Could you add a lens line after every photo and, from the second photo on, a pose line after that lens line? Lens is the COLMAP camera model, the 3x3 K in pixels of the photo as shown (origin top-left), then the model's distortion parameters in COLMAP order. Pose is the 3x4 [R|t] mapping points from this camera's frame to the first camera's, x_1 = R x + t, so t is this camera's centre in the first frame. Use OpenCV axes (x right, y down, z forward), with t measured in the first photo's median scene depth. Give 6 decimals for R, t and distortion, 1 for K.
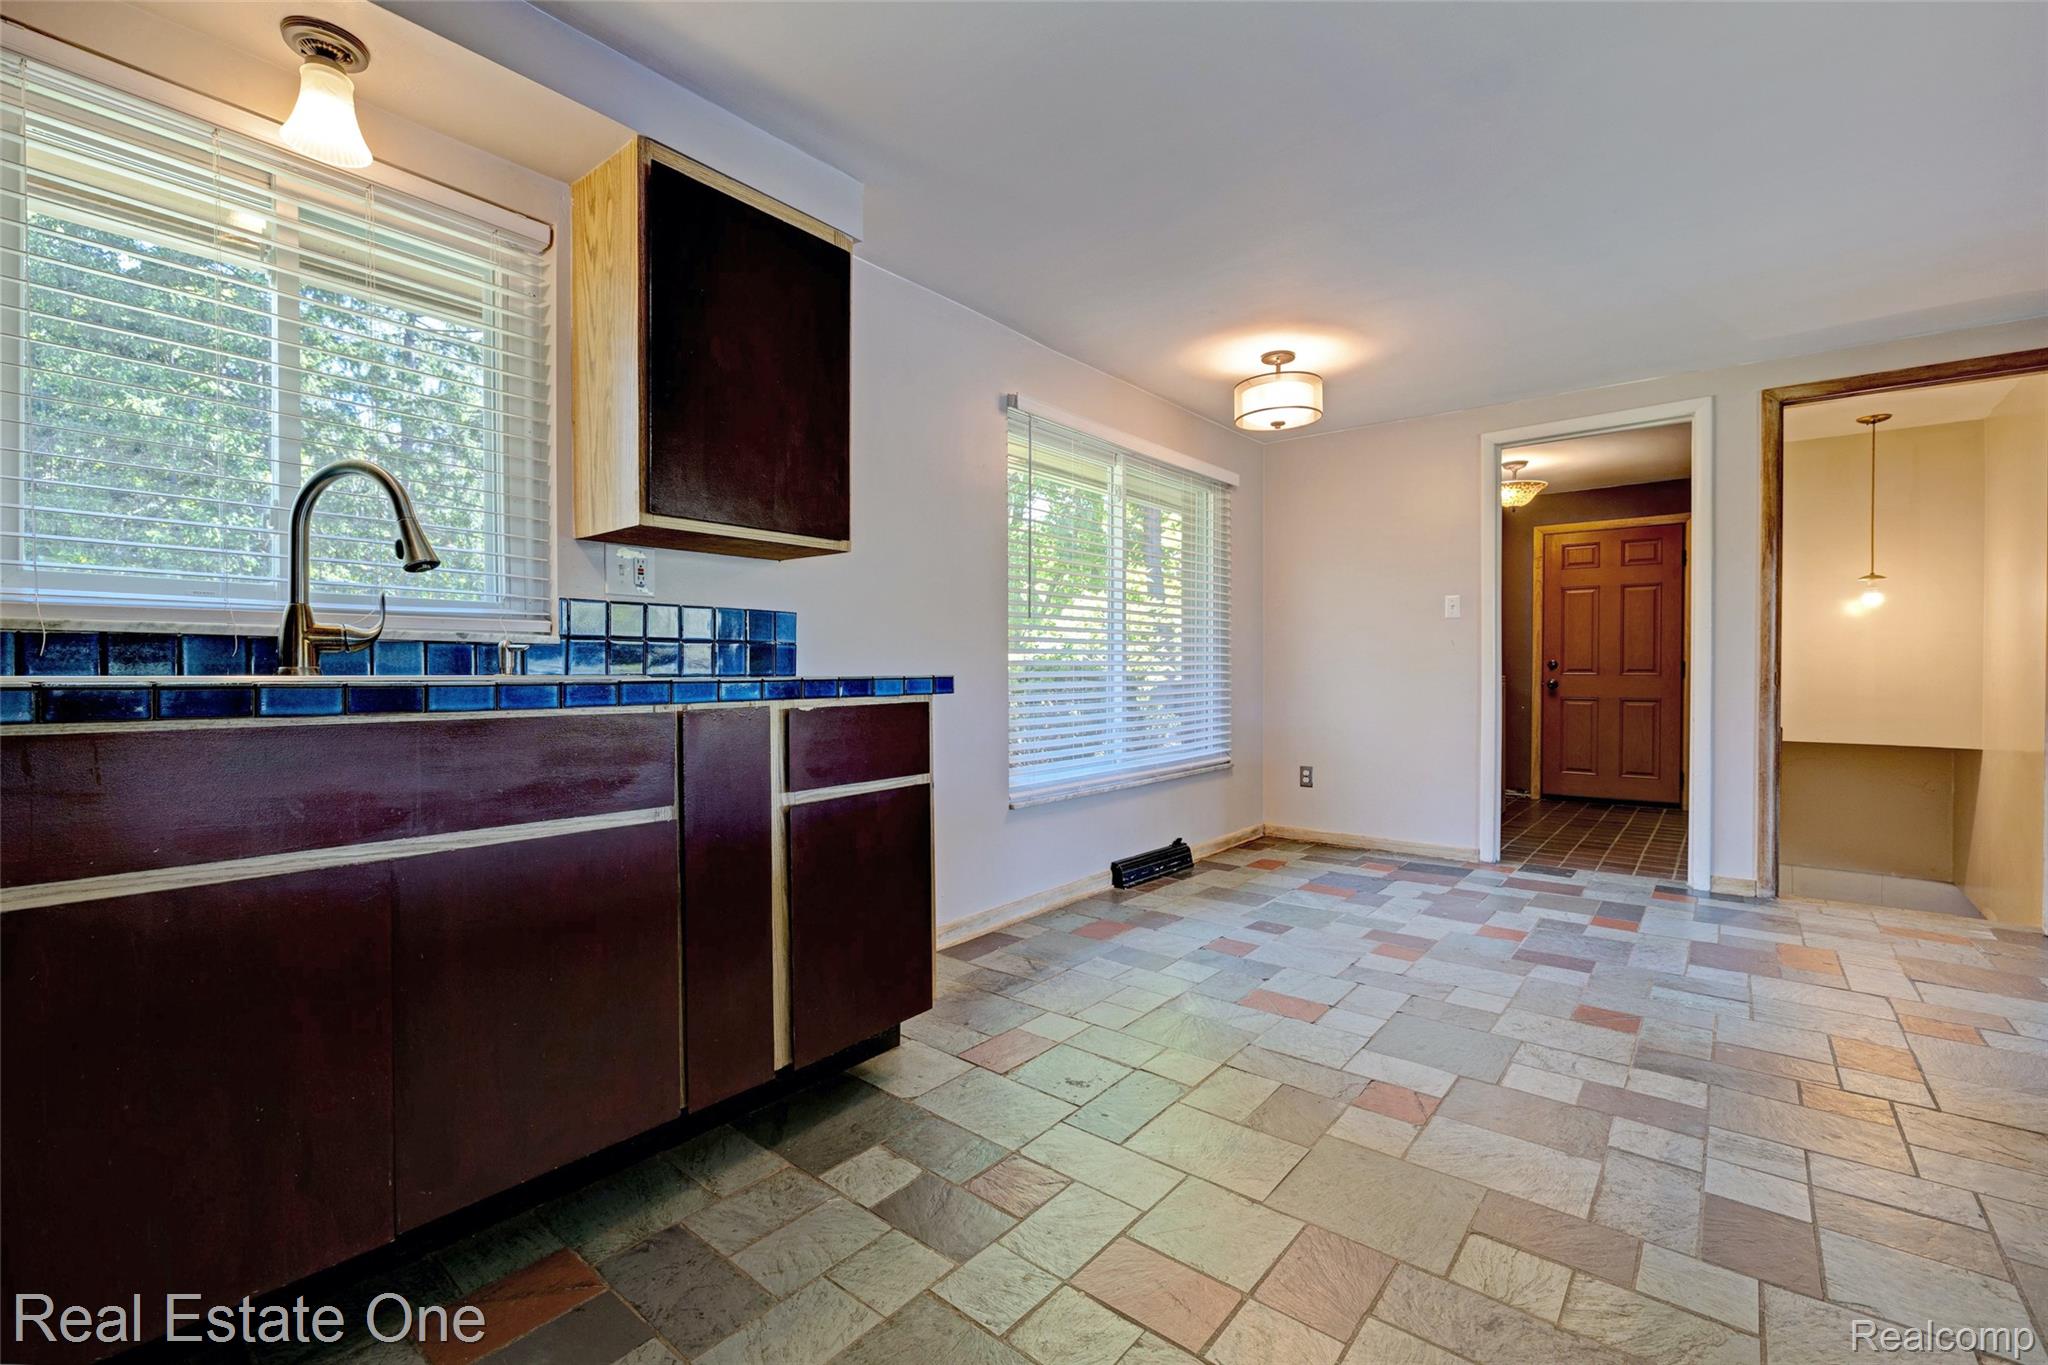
lens RADIAL K [[881.8, 0, 1017.7], [0, 881.8, 682.8], [0, 0, 1]] dist [-0.003305, -0.000182]
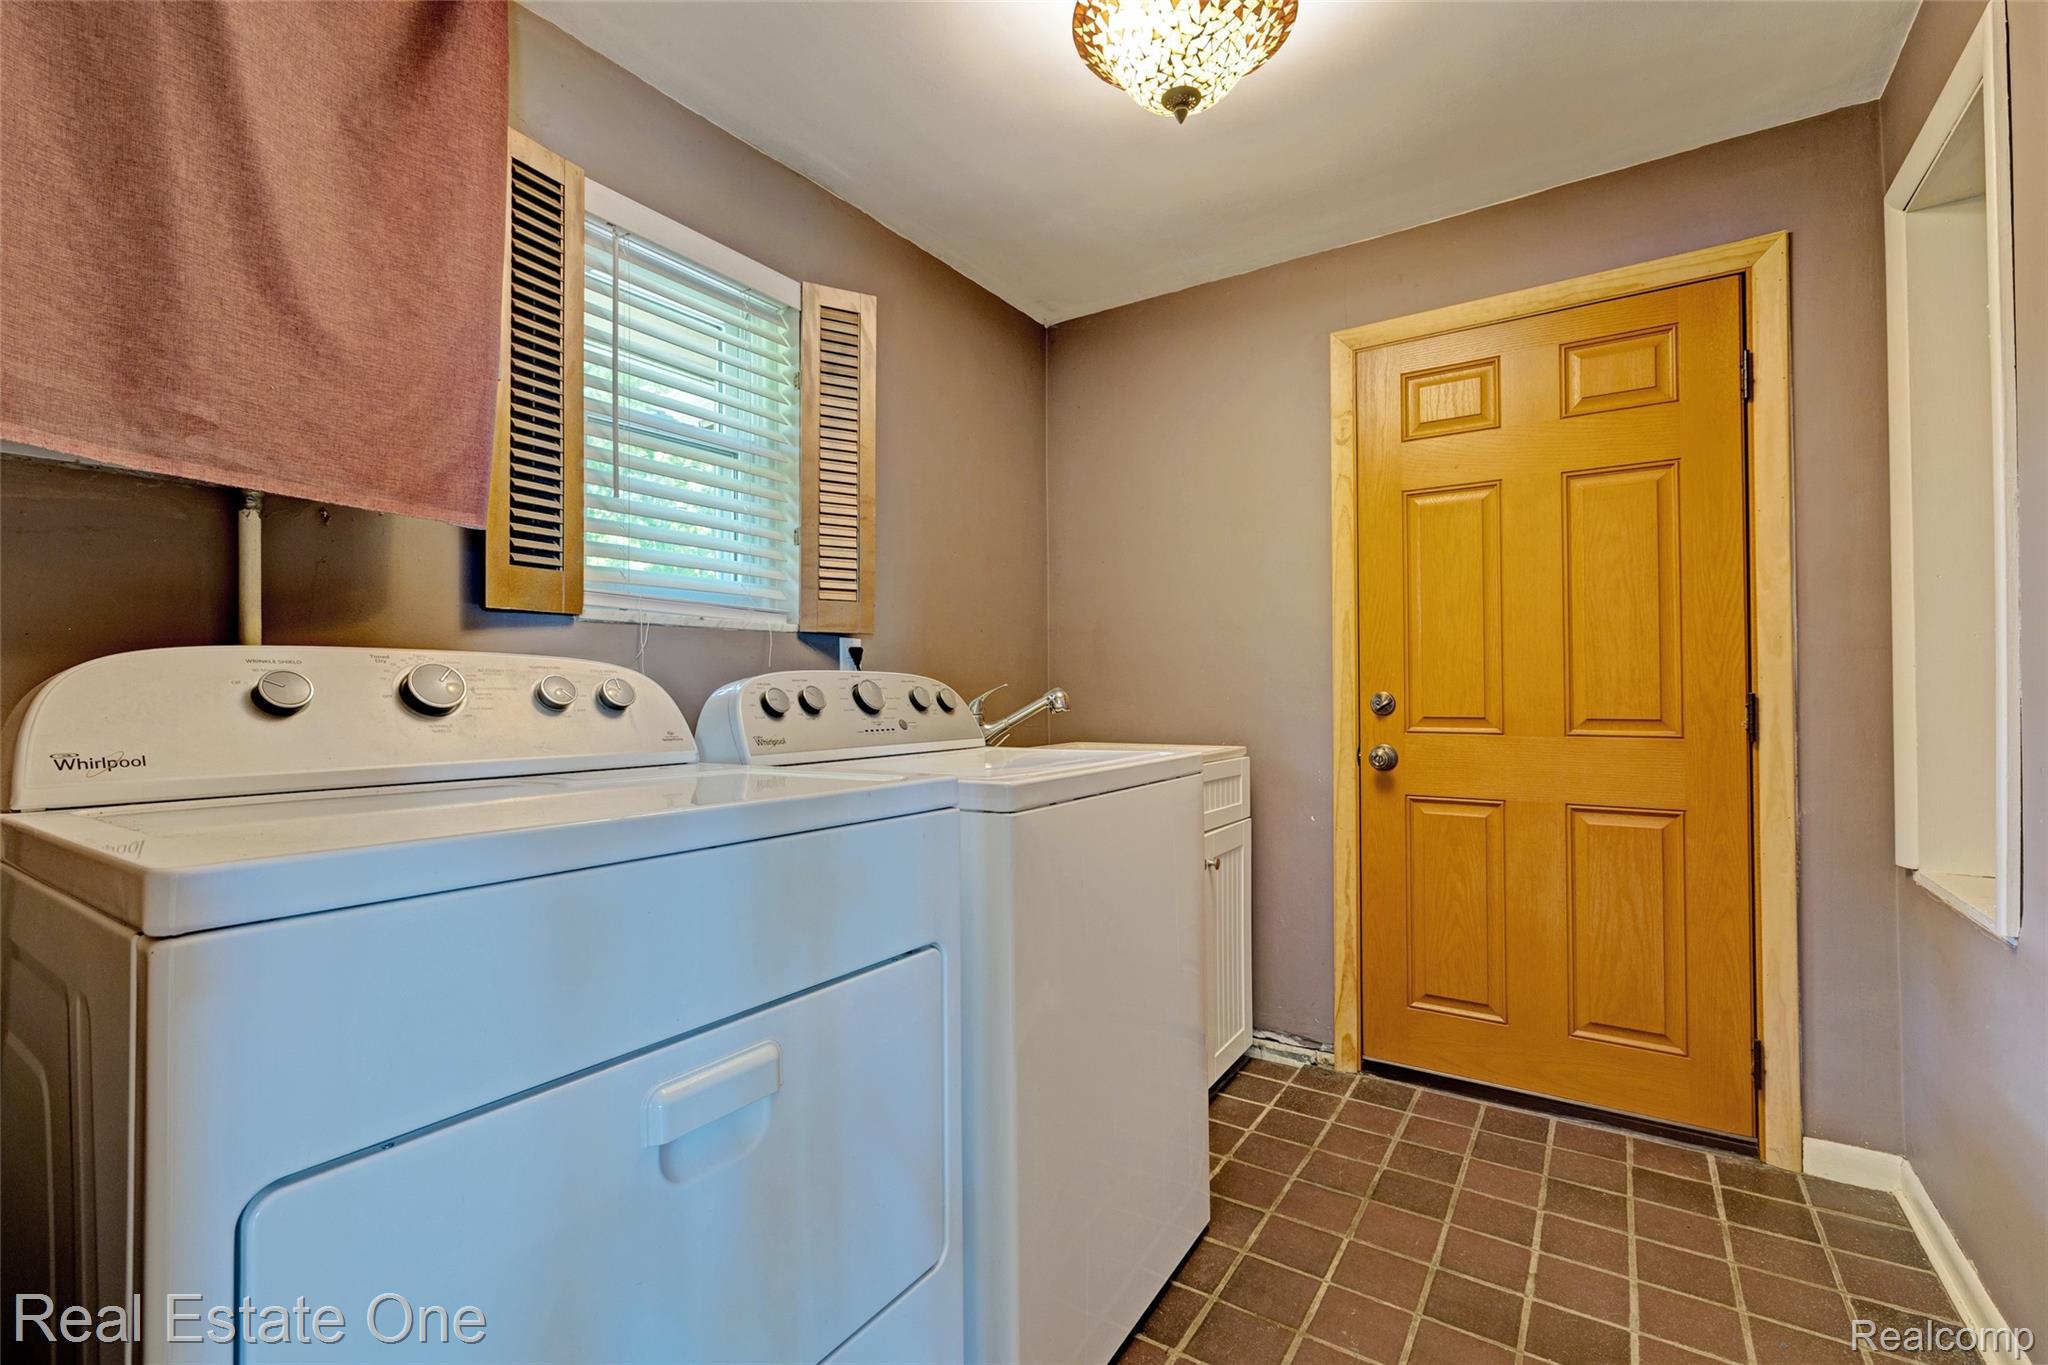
lens RADIAL K [[881.8, 0, 1030.7], [0, 881.8, 681.7], [0, 0, 1]] dist [-0.003305, -0.000182]
pose [[0.995311, -0.007520, 0.096429, 0.443677], [0.009839, 0.999673, -0.023595, -0.023664], [-0.096220, 0.024433, 0.995060, 0.676591]]
